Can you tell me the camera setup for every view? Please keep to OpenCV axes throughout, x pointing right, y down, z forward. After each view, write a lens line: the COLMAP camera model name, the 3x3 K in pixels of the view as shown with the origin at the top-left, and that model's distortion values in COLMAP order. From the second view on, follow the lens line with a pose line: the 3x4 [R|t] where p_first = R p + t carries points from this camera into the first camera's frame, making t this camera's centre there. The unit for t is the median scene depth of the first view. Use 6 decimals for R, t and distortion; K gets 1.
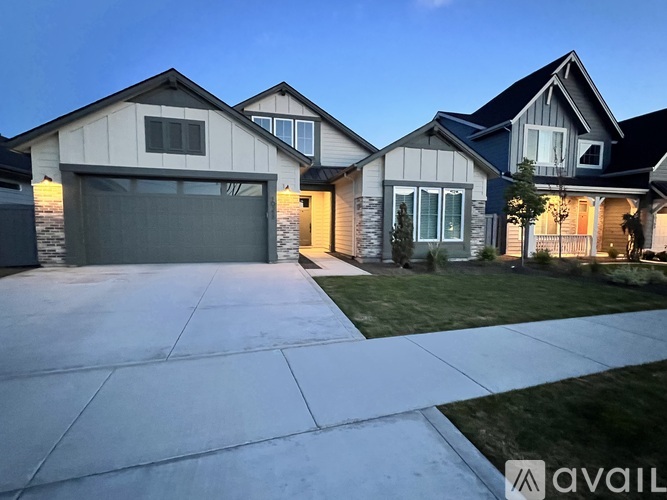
lens RADIAL K [[328.1, 0, 333.0], [0, 328.1, 249.2], [0, 0, 1]] dist [0.006218, 0.001007]
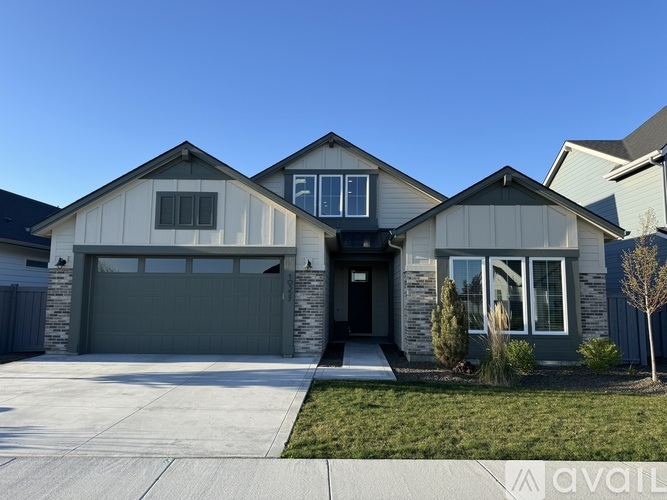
lens RADIAL K [[466.7, 0, 334.0], [0, 466.7, 250.5], [0, 0, 1]] dist [0.050277, -0.004048]
pose [[0.956736, -0.028112, -0.289596, 0.280164], [-0.023613, 0.984537, -0.173580, -0.018646], [0.289998, 0.172909, 0.941278, -0.081464]]
